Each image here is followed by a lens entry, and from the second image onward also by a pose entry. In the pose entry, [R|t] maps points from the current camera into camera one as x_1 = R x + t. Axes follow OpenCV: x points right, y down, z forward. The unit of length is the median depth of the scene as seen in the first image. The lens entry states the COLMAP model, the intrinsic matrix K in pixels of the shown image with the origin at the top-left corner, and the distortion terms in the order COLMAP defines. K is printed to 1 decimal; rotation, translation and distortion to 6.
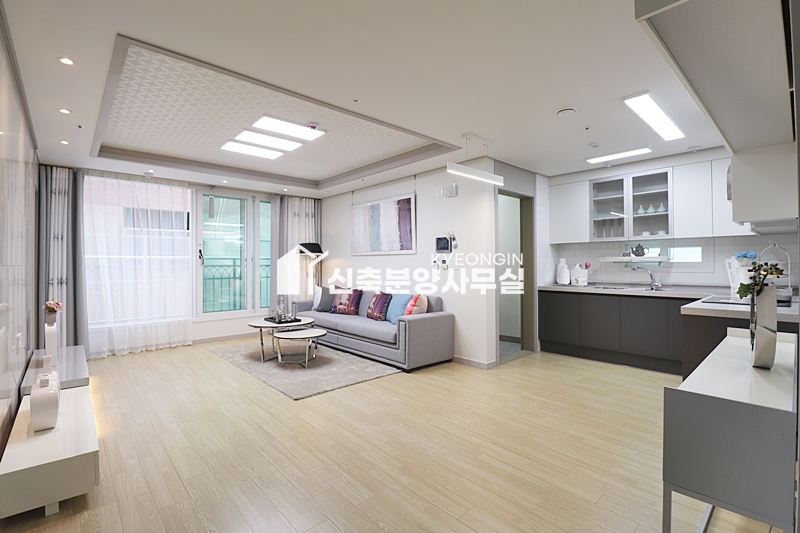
lens RADIAL K [[368.0, 0, 406.4], [0, 368.0, 260.7], [0, 0, 1]] dist [0.000368, -0.012277]
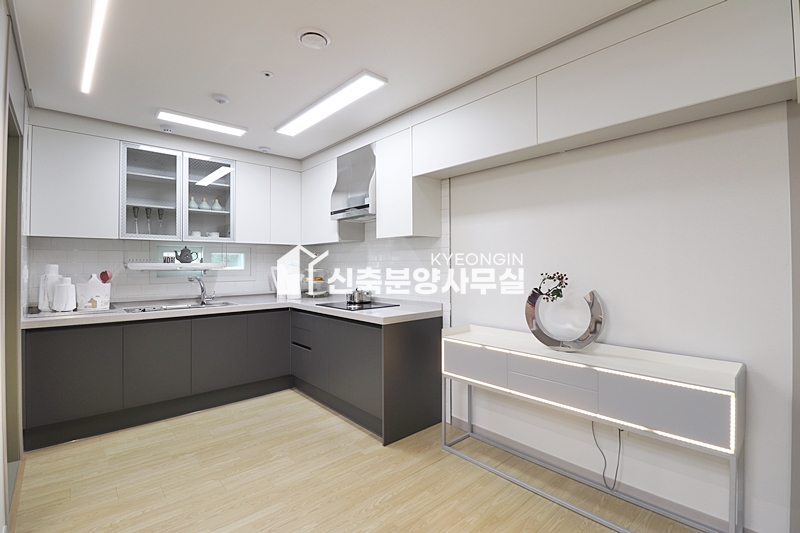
lens RADIAL K [[368.0, 0, 406.4], [0, 368.0, 260.7], [0, 0, 1]] dist [0.000368, -0.012277]
pose [[-0.000865, 0.013540, 0.999908, -0.133435], [-0.005529, 0.999893, -0.013545, -0.008626], [-0.999984, -0.005540, -0.000790, 0.549243]]
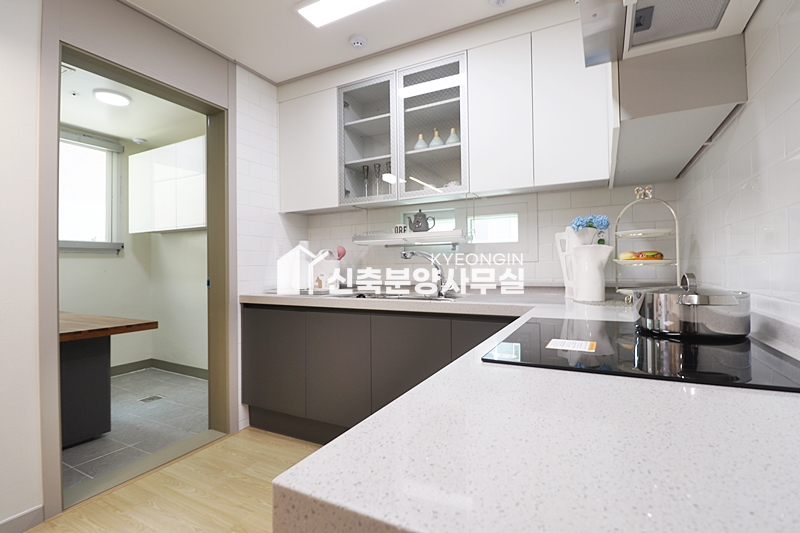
lens RADIAL K [[368.0, 0, 406.4], [0, 368.0, 260.7], [0, 0, 1]] dist [0.000368, -0.012277]
pose [[0.940254, -0.002862, 0.340462, 0.441621], [0.006069, 0.999947, -0.008355, 0.032336], [-0.340420, 0.009922, 0.940221, 0.517490]]
